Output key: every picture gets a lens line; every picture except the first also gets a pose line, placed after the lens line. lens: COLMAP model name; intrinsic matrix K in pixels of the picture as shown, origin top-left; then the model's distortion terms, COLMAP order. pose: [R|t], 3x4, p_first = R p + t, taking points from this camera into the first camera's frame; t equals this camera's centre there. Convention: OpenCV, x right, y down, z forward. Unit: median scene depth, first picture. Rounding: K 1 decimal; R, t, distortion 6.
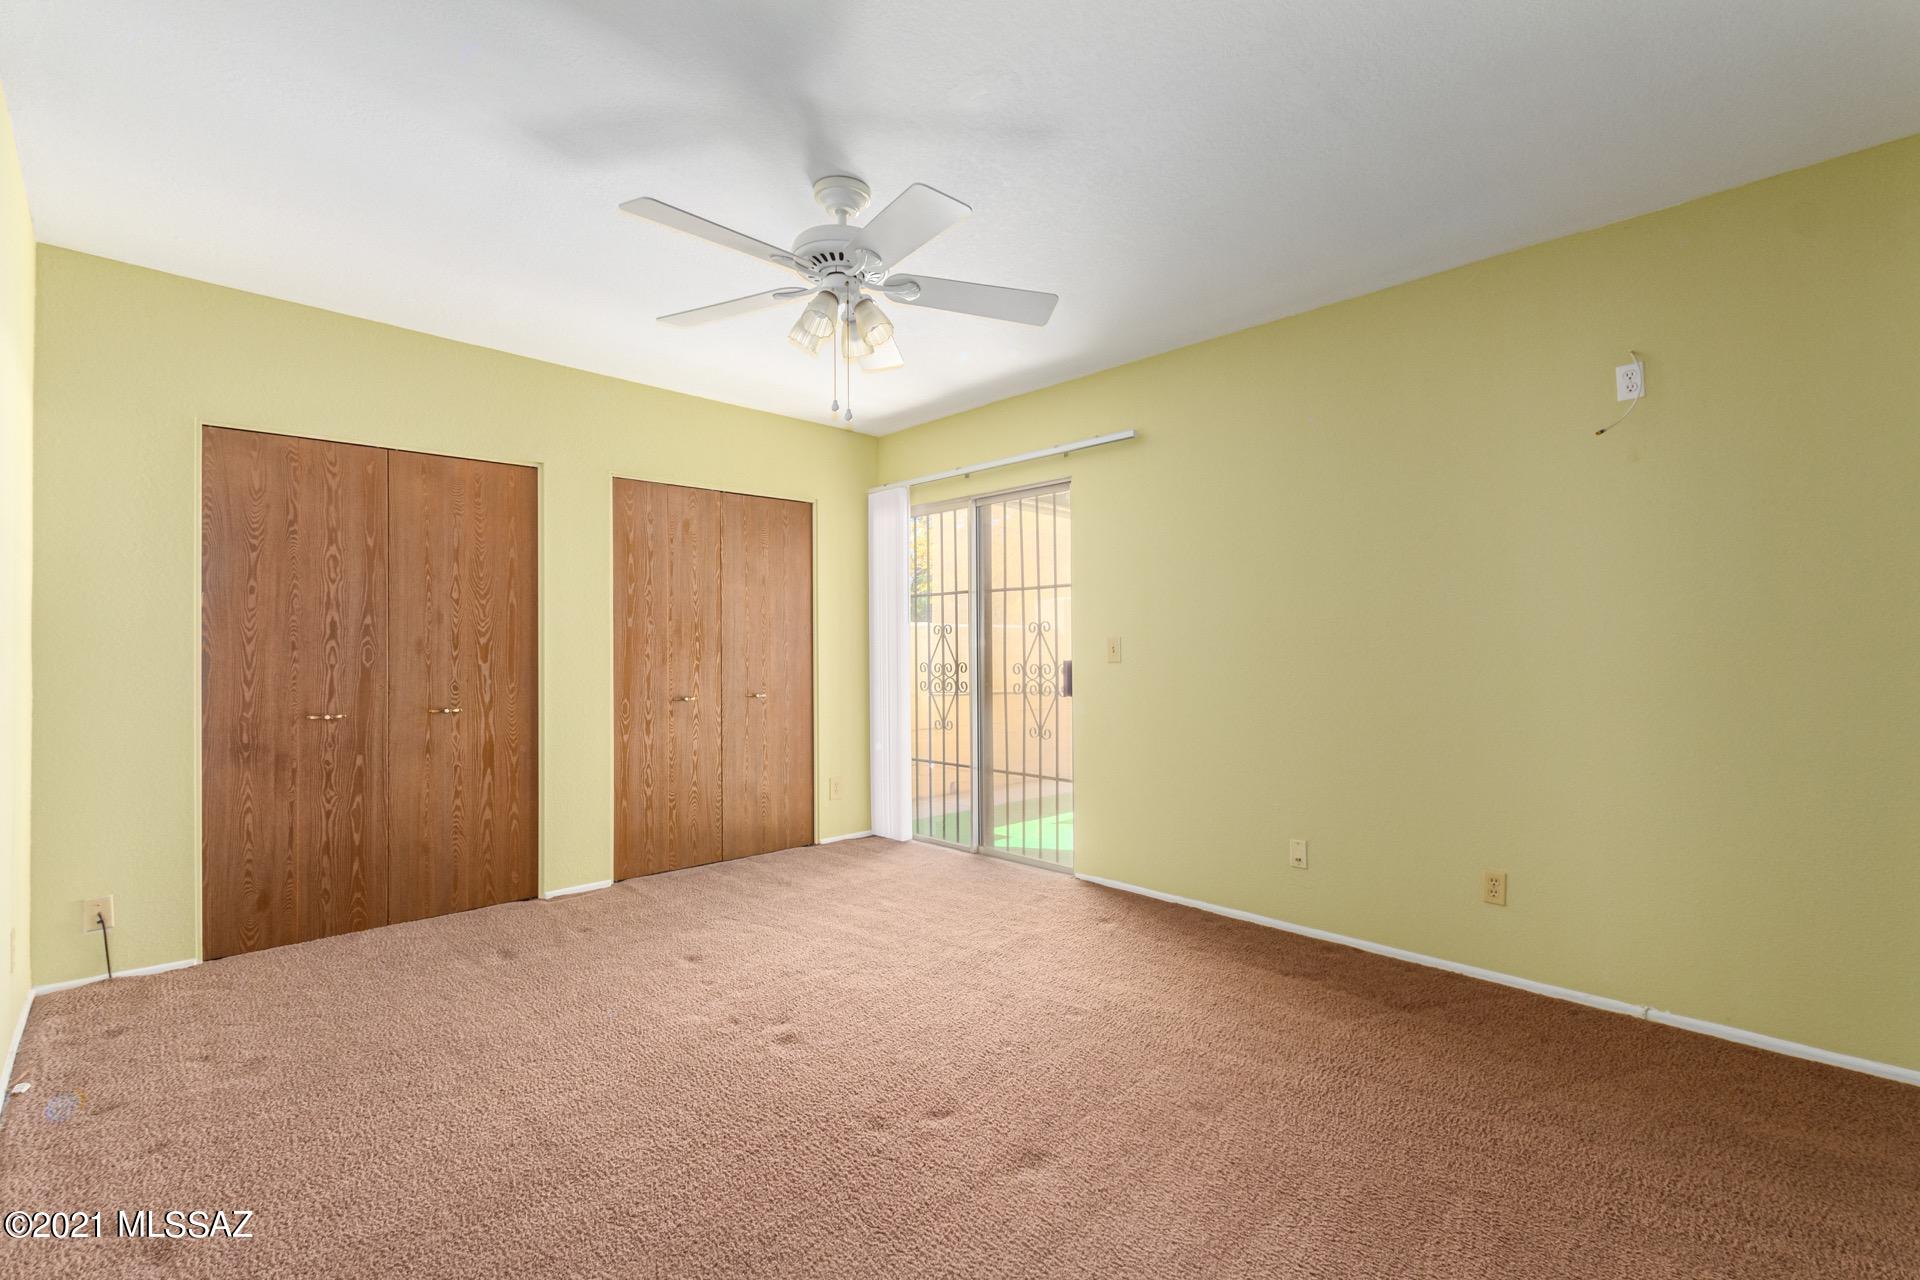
lens RADIAL K [[958.4, 0, 962.3], [0, 958.4, 631.9], [0, 0, 1]] dist [0.021507, -0.000167]
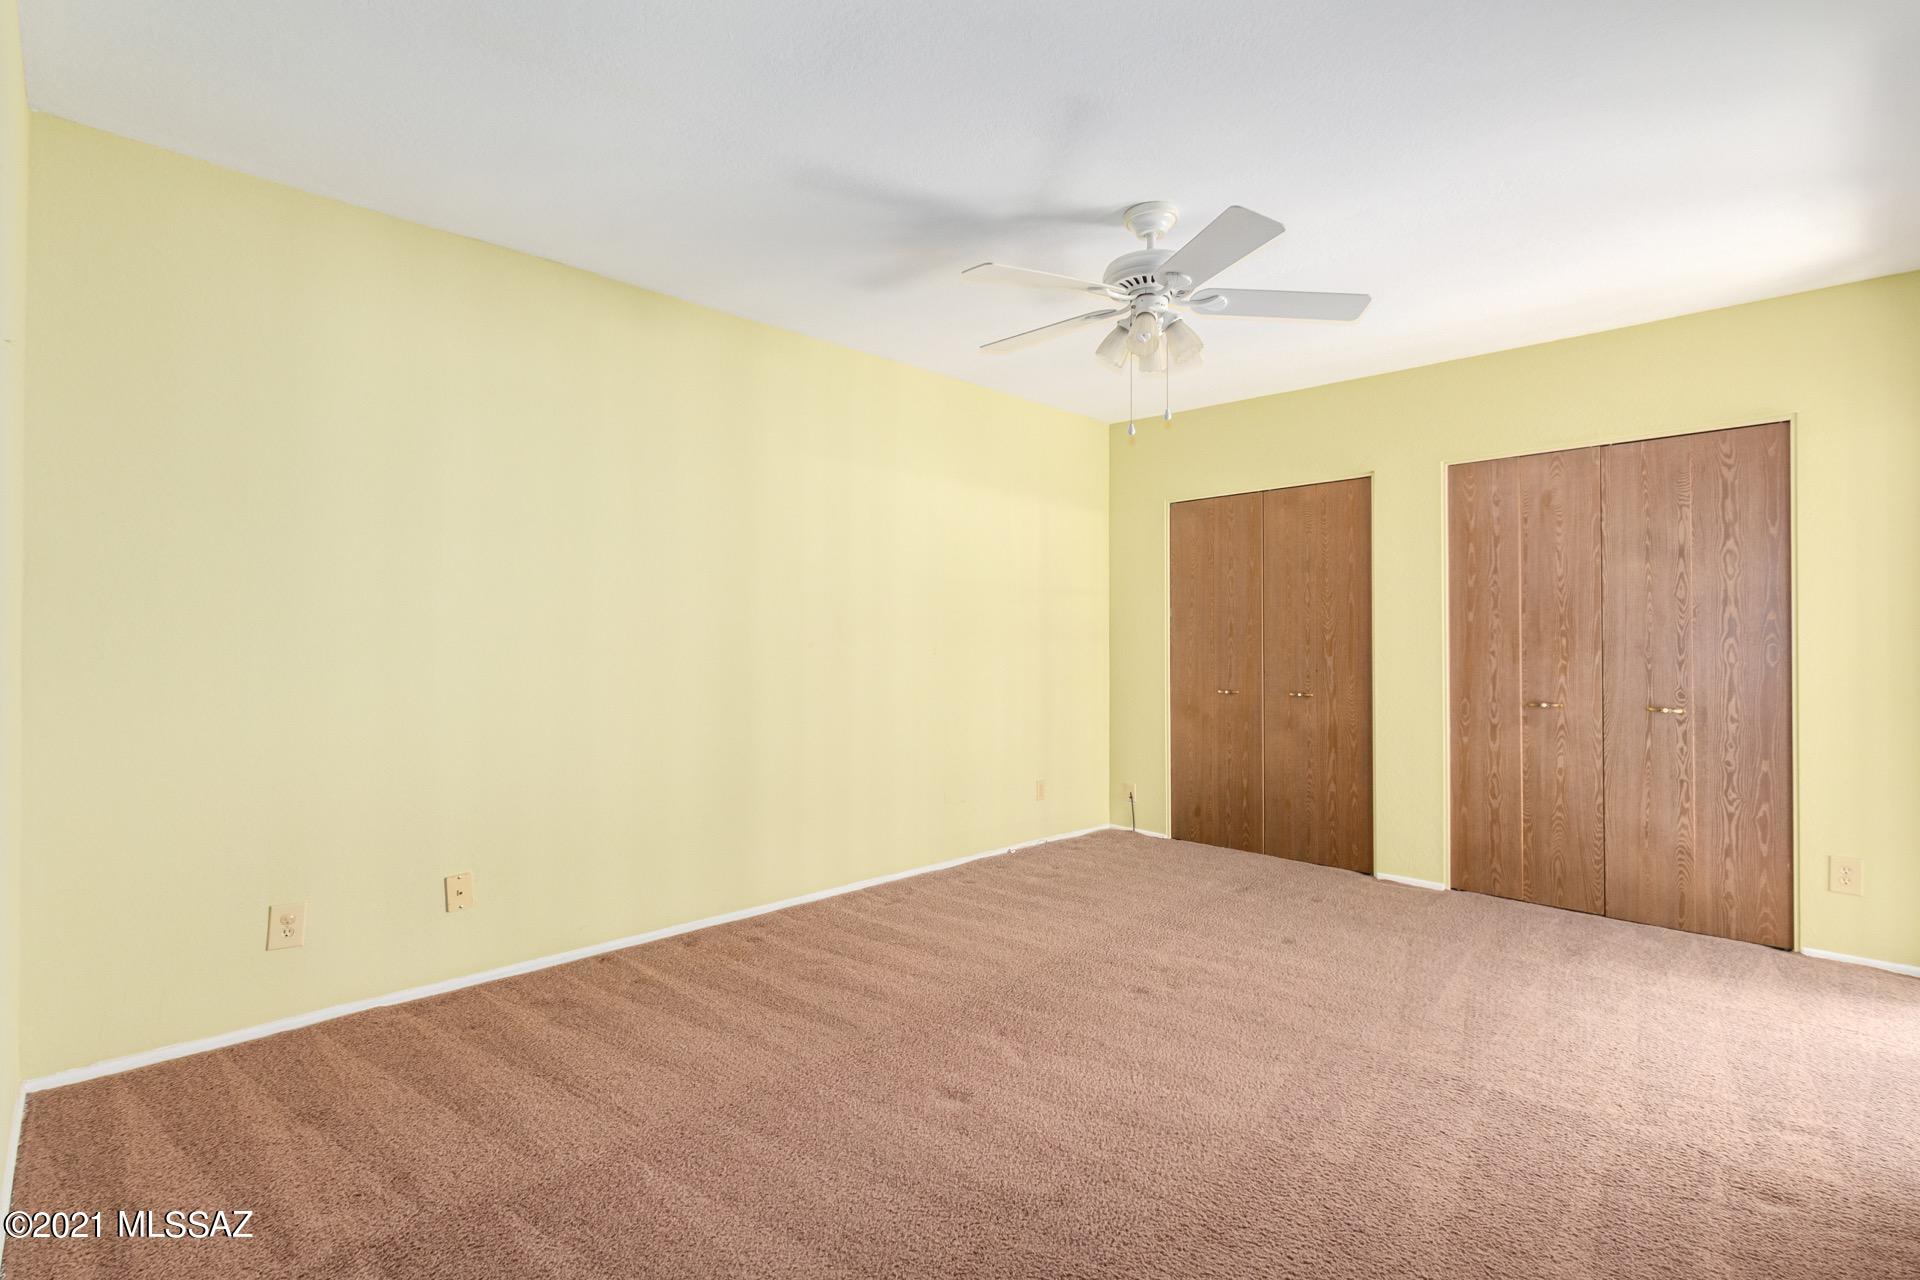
lens RADIAL K [[881.8, 0, 970.7], [0, 881.8, 630.4], [0, 0, 1]] dist [0.000968, -0.000668]
pose [[-0.020917, -0.013157, -0.999695, 0.516434], [0.011534, 0.999844, -0.013400, 0.009287], [0.999715, -0.011811, -0.020762, 0.531954]]
